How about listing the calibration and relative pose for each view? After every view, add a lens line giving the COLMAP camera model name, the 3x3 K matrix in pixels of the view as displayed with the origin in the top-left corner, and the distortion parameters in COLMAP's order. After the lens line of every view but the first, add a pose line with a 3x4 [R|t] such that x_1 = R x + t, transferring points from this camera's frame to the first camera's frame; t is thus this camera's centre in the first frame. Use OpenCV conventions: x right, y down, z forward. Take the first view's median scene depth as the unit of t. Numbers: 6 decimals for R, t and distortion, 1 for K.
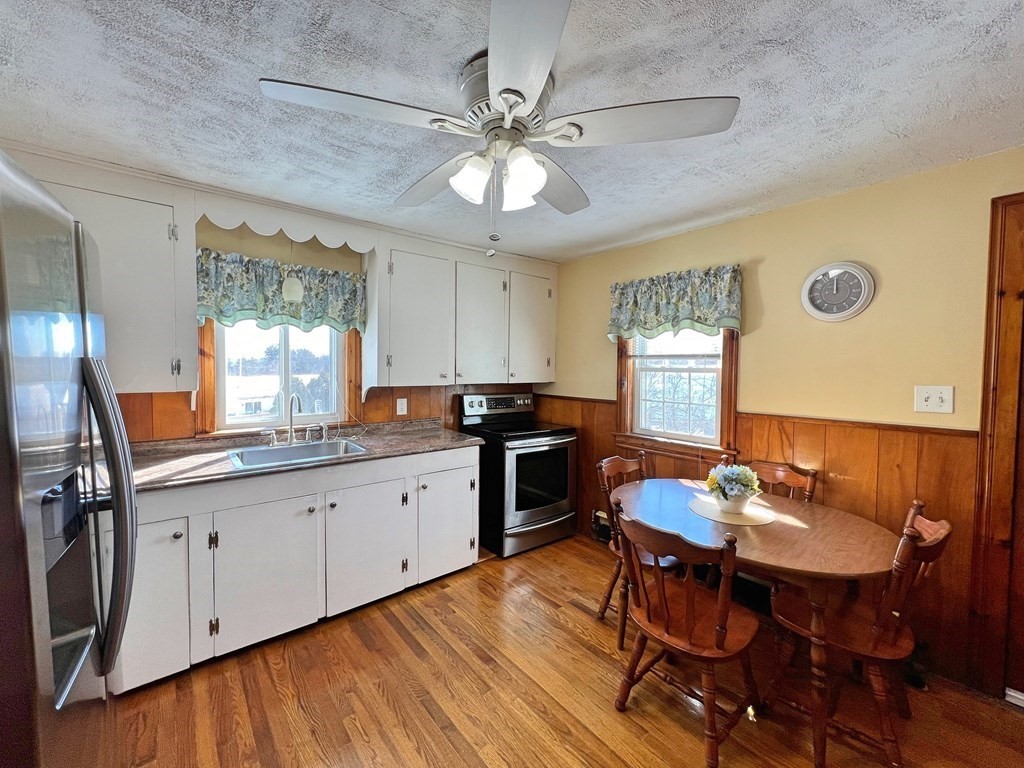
lens RADIAL K [[409.7, 0, 510.3], [0, 409.7, 381.1], [0, 0, 1]] dist [-0.001645, -0.000045]
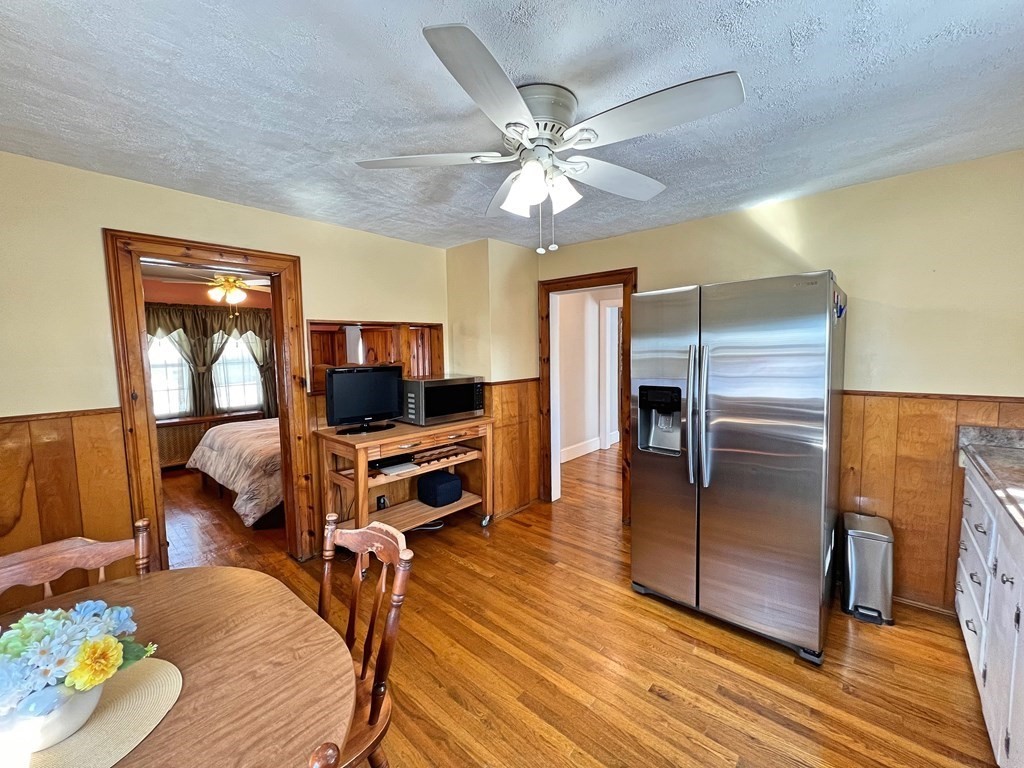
lens RADIAL K [[409.7, 0, 510.3], [0, 409.7, 381.1], [0, 0, 1]] dist [-0.001645, -0.000045]
pose [[-0.989193, 0.019463, -0.145323, 0.116214], [0.000922, 0.991957, 0.126573, -0.049720], [0.146618, 0.125071, -0.981255, 1.051372]]
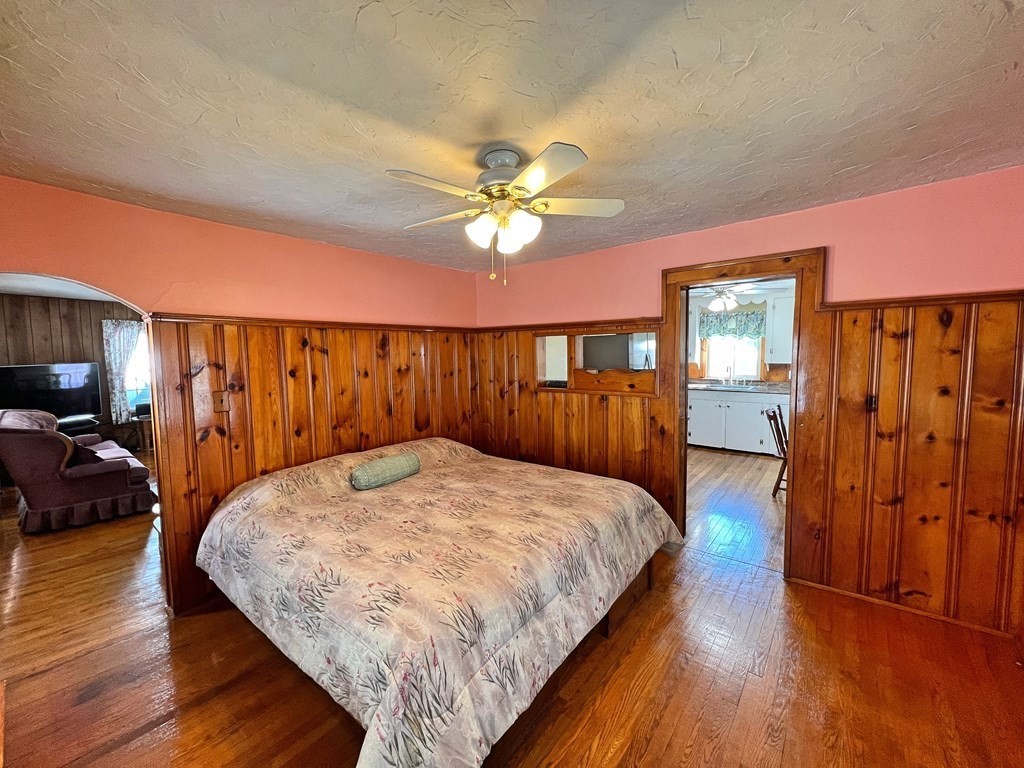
lens RADIAL K [[409.7, 0, 510.3], [0, 409.7, 381.1], [0, 0, 1]] dist [-0.001645, -0.000045]
pose [[0.193780, 0.058159, -0.979320, 1.574073], [-0.025627, 0.998201, 0.054209, 0.026136], [0.980710, 0.014593, 0.194921, -0.759515]]
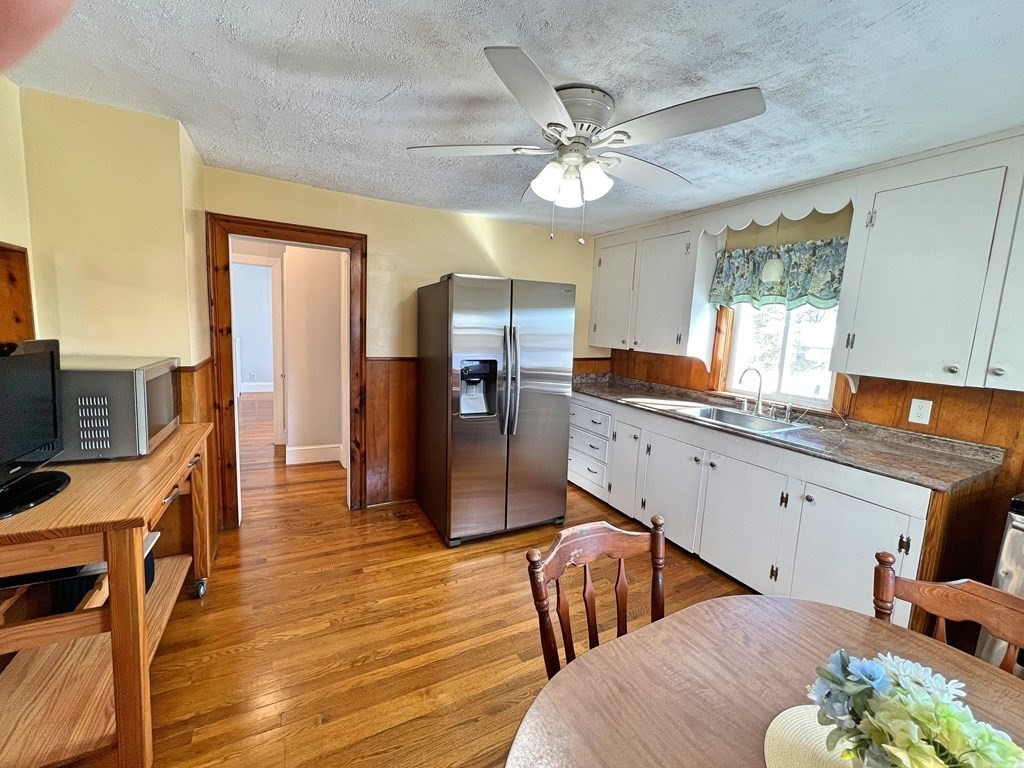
lens RADIAL K [[423.2, 0, 510.5], [0, 423.2, 379.8], [0, 0, 1]] dist [-0.002222, -0.000302]
pose [[-0.204184, 0.104216, -0.973369, 0.655702], [-0.092867, 0.987771, 0.125239, -0.017942], [0.974518, 0.115965, -0.192009, 0.545036]]
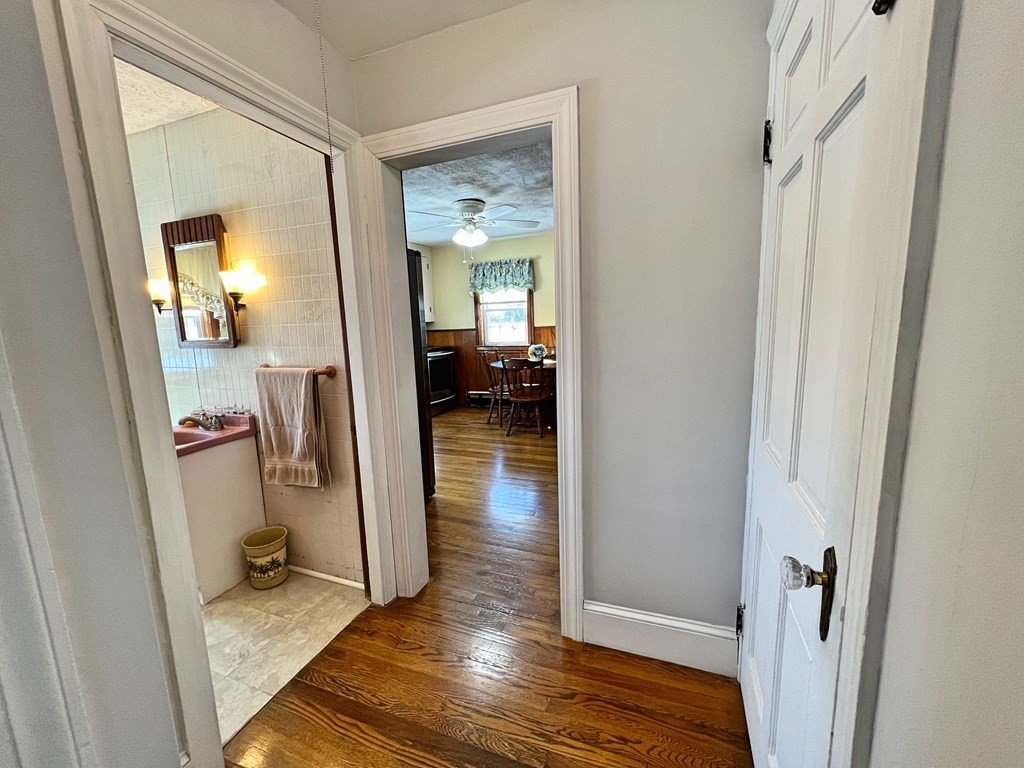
lens RADIAL K [[409.7, 0, 510.3], [0, 409.7, 381.1], [0, 0, 1]] dist [-0.001645, -0.000045]
pose [[0.873718, -0.112360, 0.473277, -0.598702], [0.065131, 0.991218, 0.115085, 0.096893], [-0.482052, -0.069727, 0.873364, -0.831255]]
